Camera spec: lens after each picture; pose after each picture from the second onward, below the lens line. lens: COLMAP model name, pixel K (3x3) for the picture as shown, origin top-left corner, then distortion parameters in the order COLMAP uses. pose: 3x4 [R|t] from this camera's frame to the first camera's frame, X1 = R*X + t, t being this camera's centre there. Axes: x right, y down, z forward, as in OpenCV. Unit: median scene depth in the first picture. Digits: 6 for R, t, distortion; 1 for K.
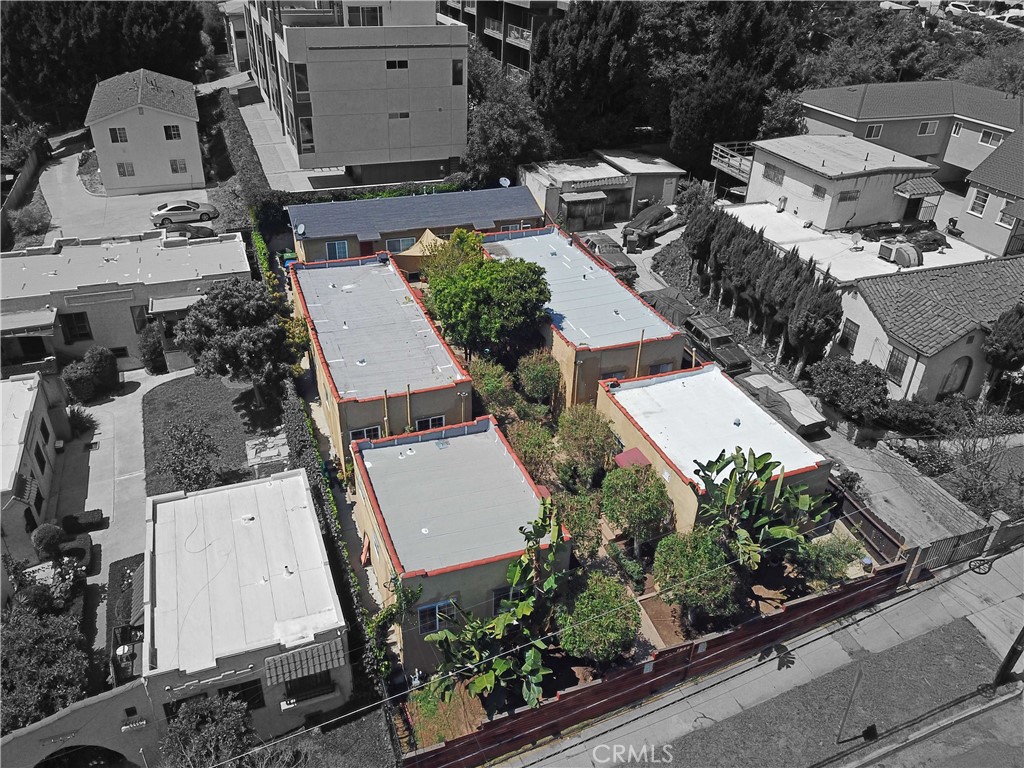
lens RADIAL K [[774.3, 0, 502.1], [0, 774.3, 380.9], [0, 0, 1]] dist [0.017910, -0.013157]
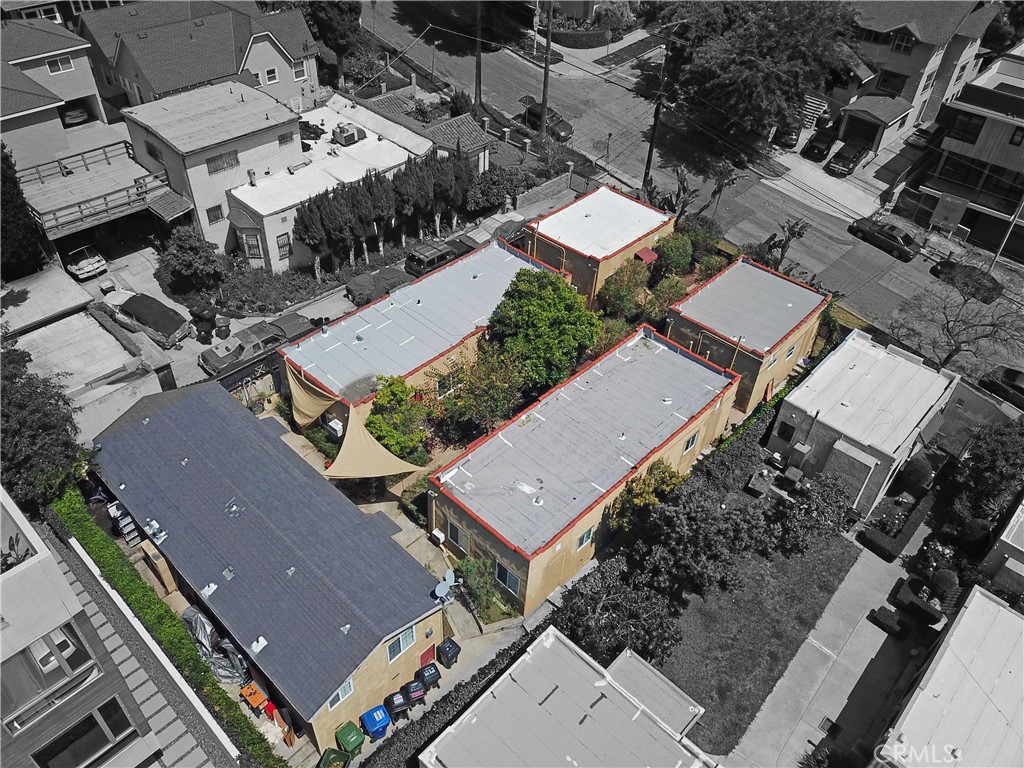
lens RADIAL K [[774.3, 0, 502.1], [0, 774.3, 380.9], [0, 0, 1]] dist [0.017910, -0.013157]
pose [[-0.435441, -0.626890, 0.646065, -0.492438], [0.431285, 0.484678, 0.760974, -0.612953], [-0.790180, 0.609997, 0.059320, 0.728817]]
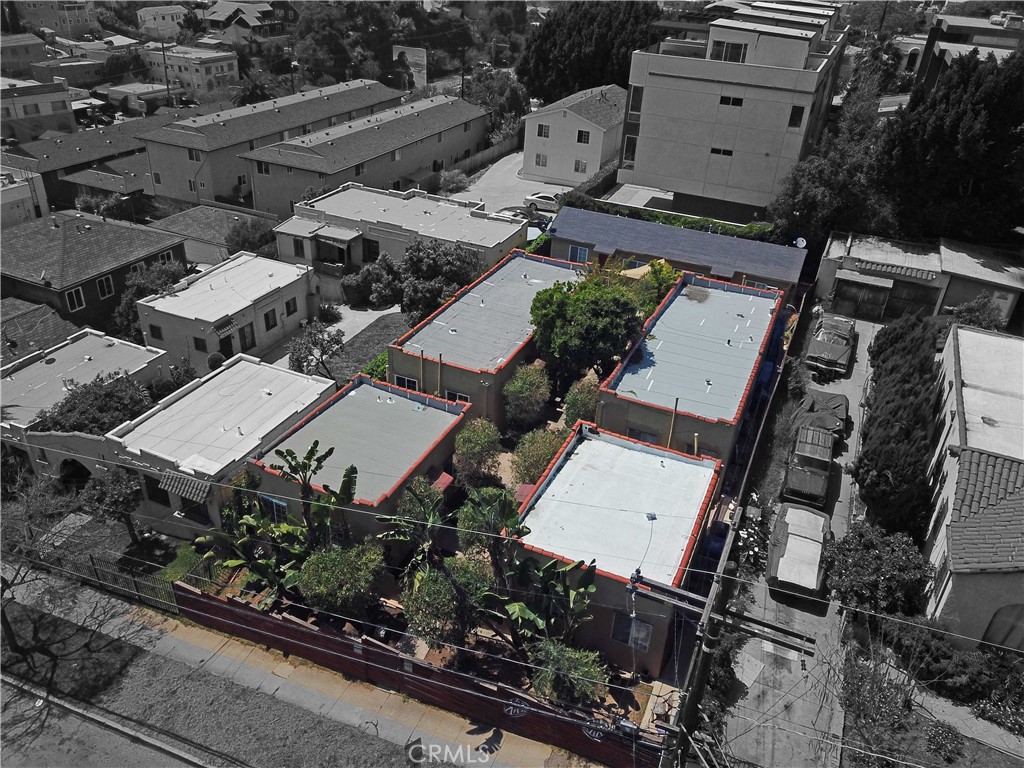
lens RADIAL K [[774.3, 0, 502.1], [0, 774.3, 380.9], [0, 0, 1]] dist [0.017910, -0.013157]
pose [[0.706348, 0.360037, -0.609464, 0.385542], [-0.389091, 0.916732, 0.090612, -0.057854], [0.591339, 0.173133, 0.787619, 0.112268]]
